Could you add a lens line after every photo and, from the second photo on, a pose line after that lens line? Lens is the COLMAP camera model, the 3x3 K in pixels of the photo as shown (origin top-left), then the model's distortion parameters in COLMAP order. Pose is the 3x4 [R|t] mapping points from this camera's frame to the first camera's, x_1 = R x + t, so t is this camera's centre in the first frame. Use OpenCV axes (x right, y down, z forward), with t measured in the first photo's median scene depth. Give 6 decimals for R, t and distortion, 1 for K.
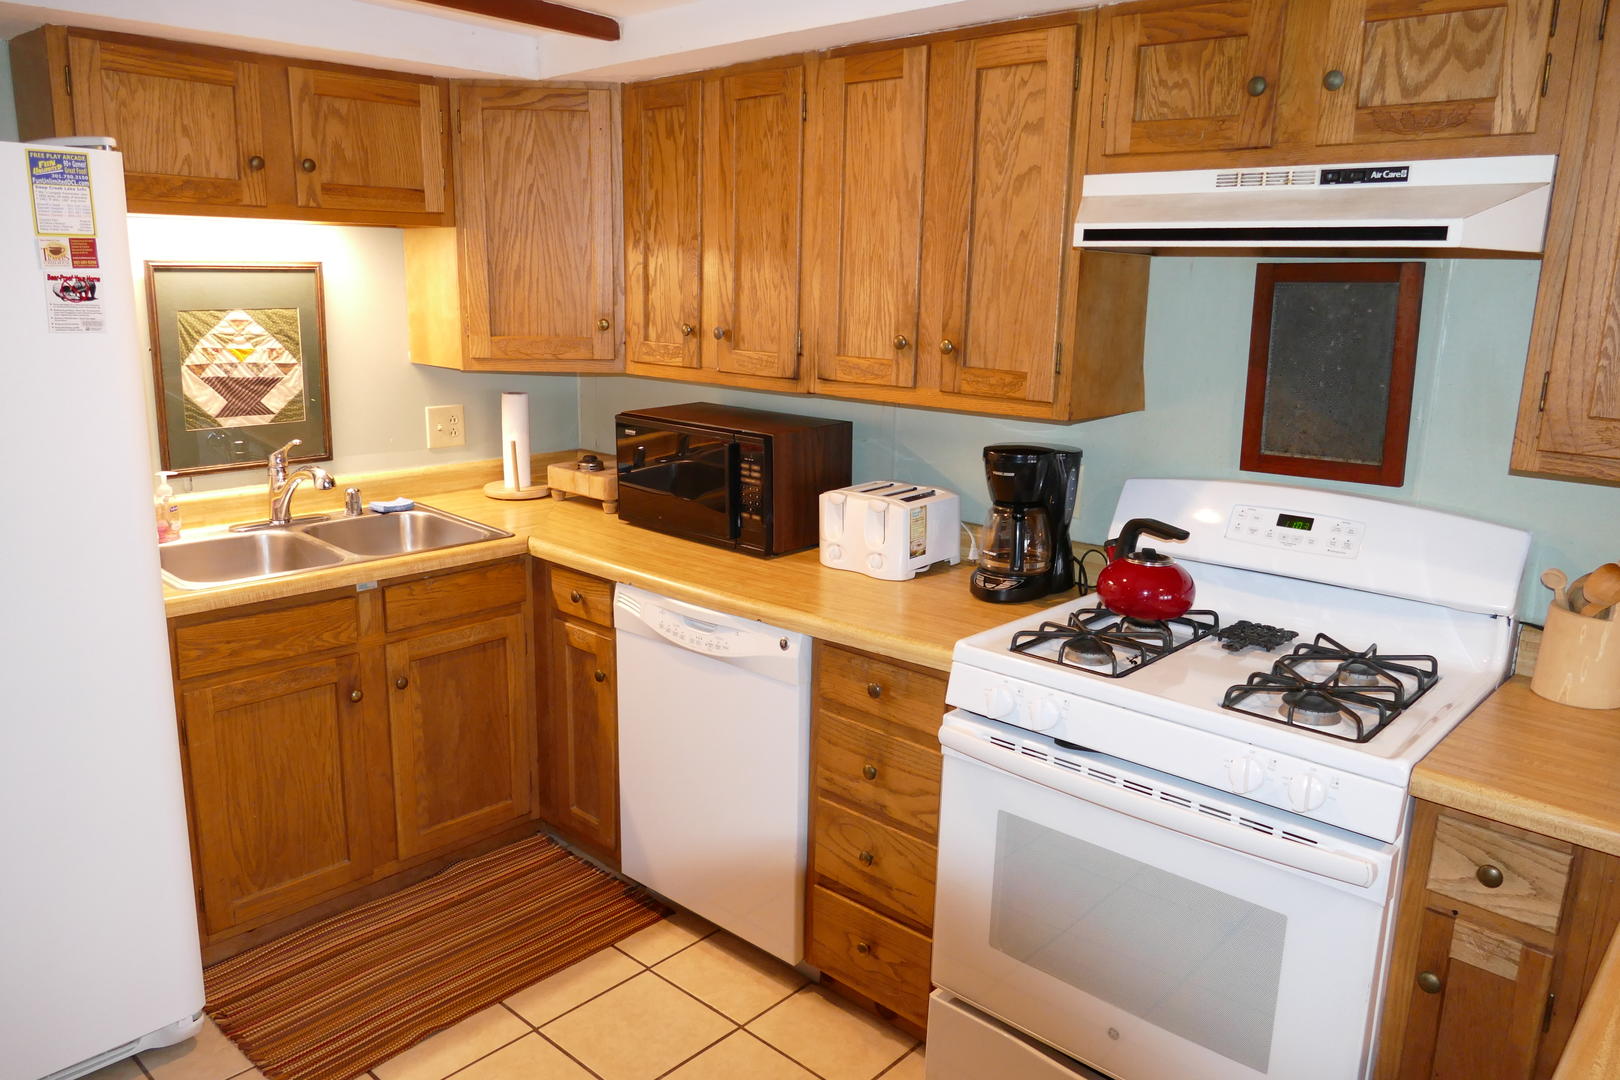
lens RADIAL K [[1156.8, 0, 806.9], [0, 1156.8, 538.3], [0, 0, 1]] dist [-0.014231, 0.002345]
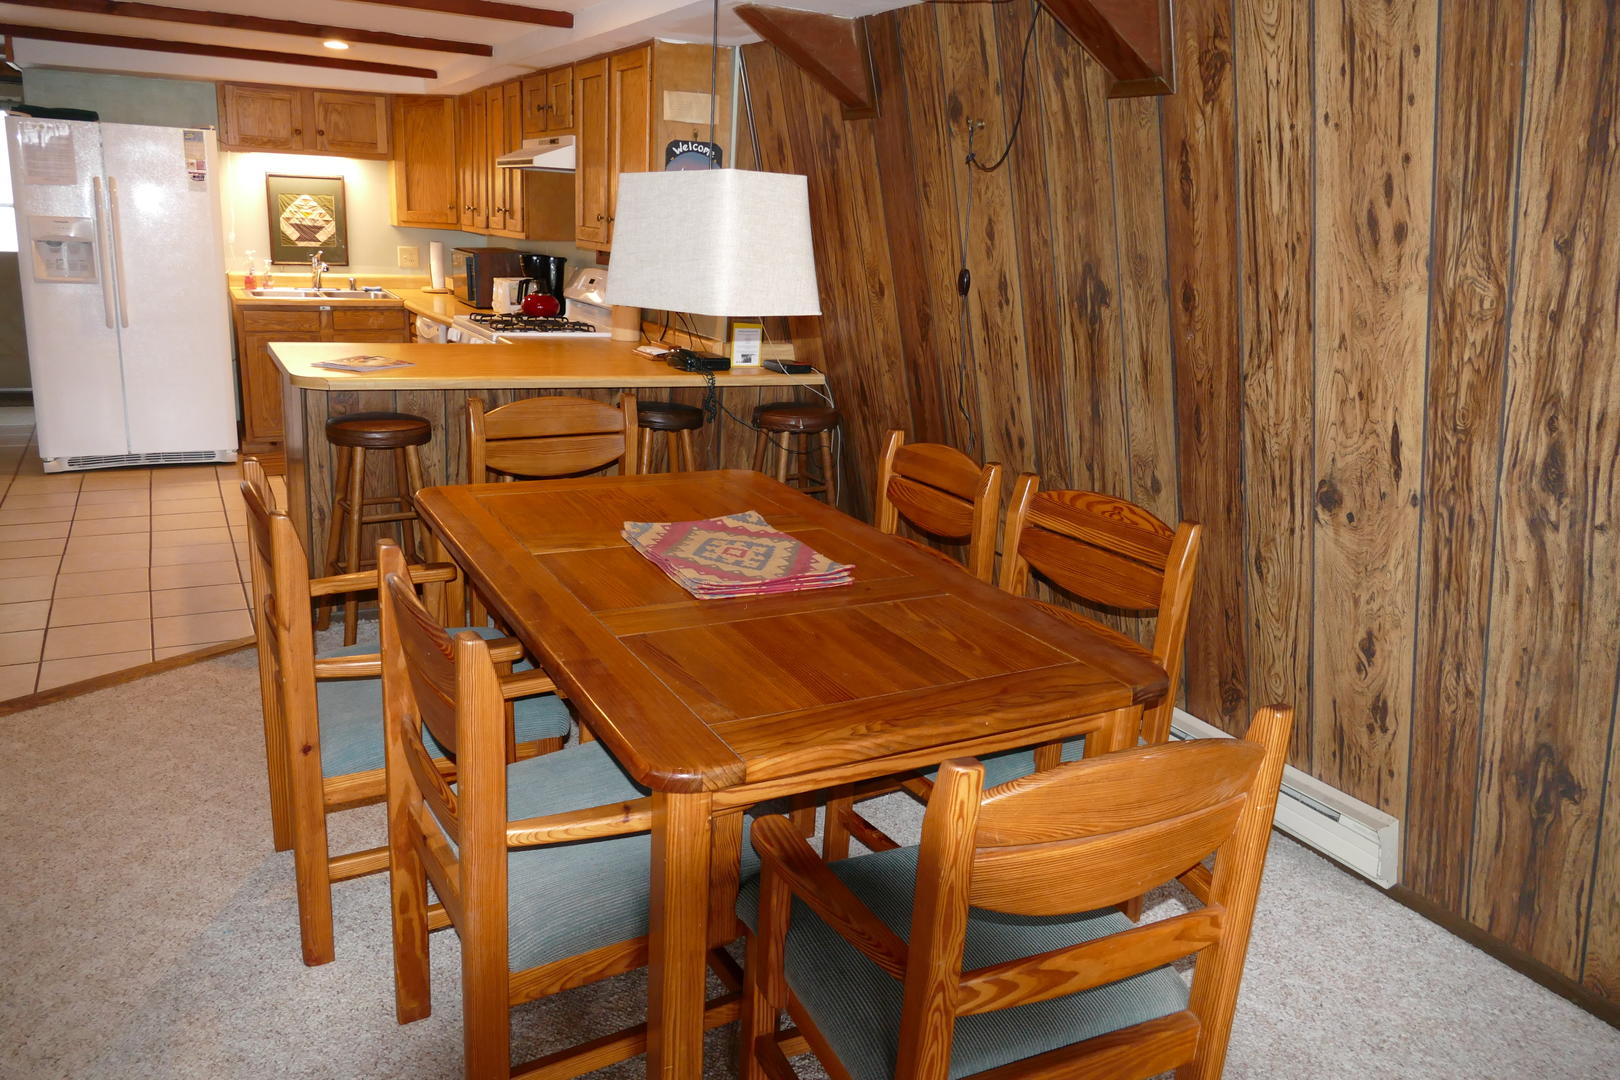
lens RADIAL K [[1156.8, 0, 803.2], [0, 1156.8, 535.3], [0, 0, 1]] dist [-0.014231, 0.002345]
pose [[0.947127, 0.110803, -0.301119, 1.304449], [-0.099395, 0.993636, 0.052996, 0.276461], [0.305075, -0.020264, 0.952113, -0.974754]]
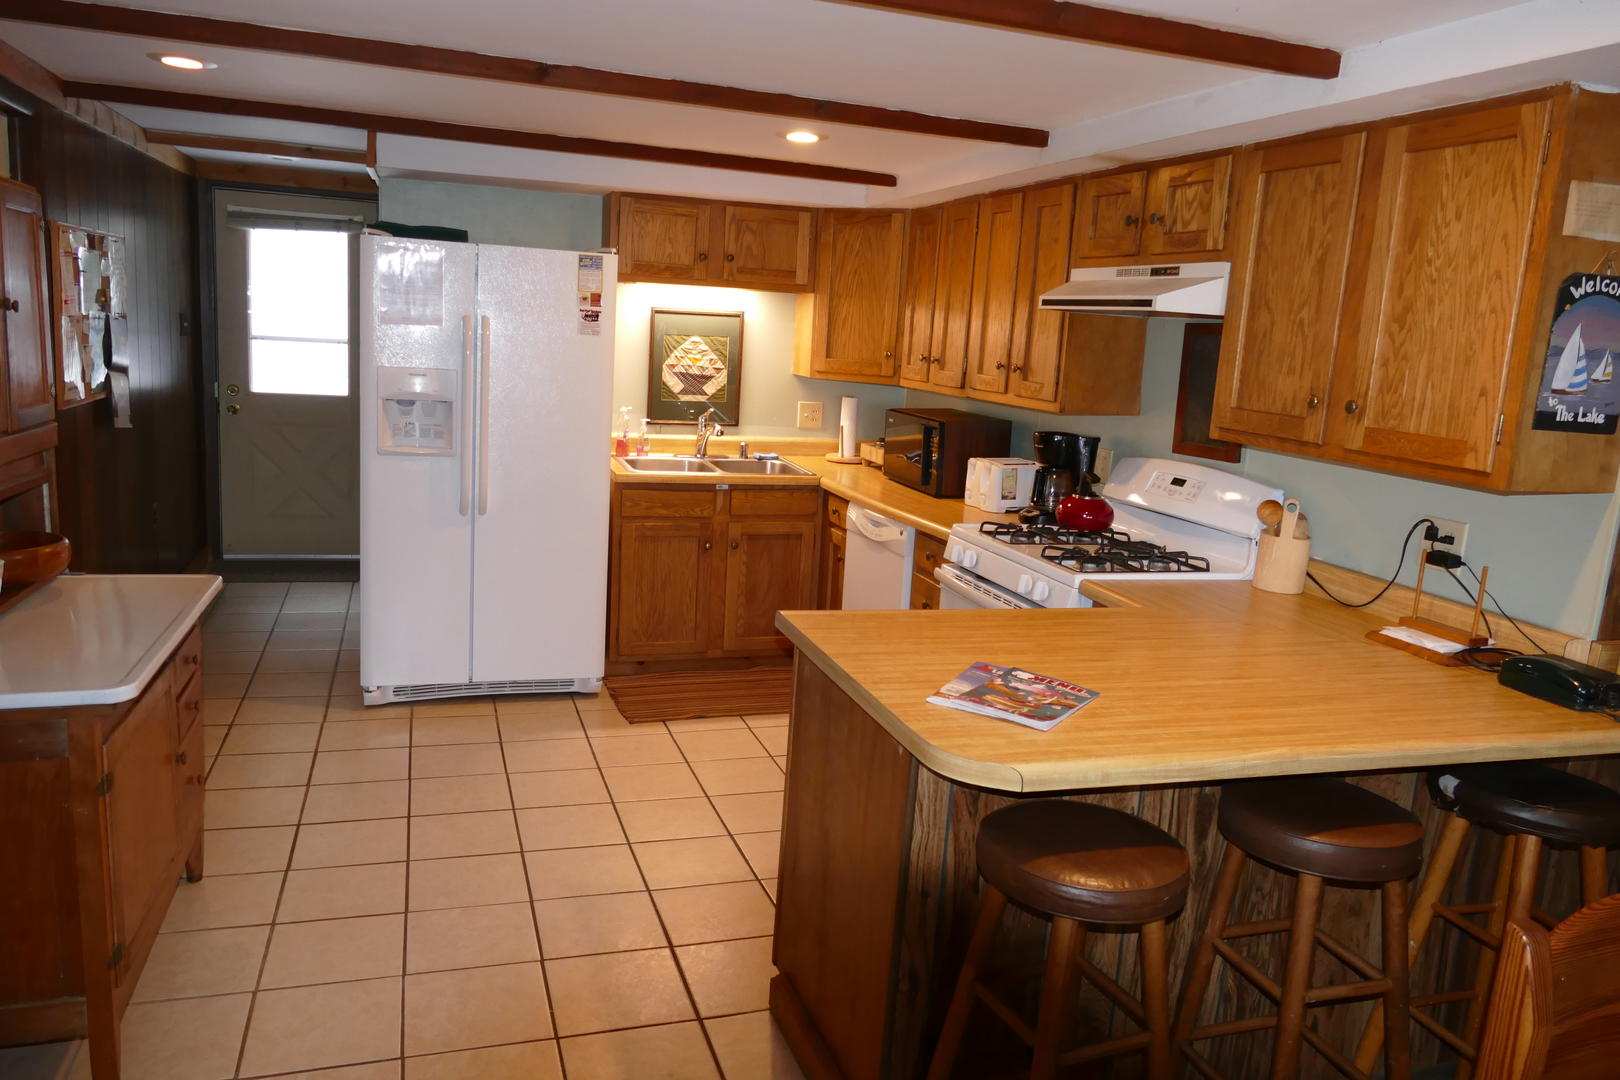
lens RADIAL K [[1156.8, 0, 808.9], [0, 1156.8, 542.2], [0, 0, 1]] dist [-0.014231, 0.002345]
pose [[0.873594, 0.119252, -0.471819, 0.581681], [-0.145429, 0.989181, -0.019253, 0.136728], [0.464418, 0.085436, 0.881485, -0.509149]]
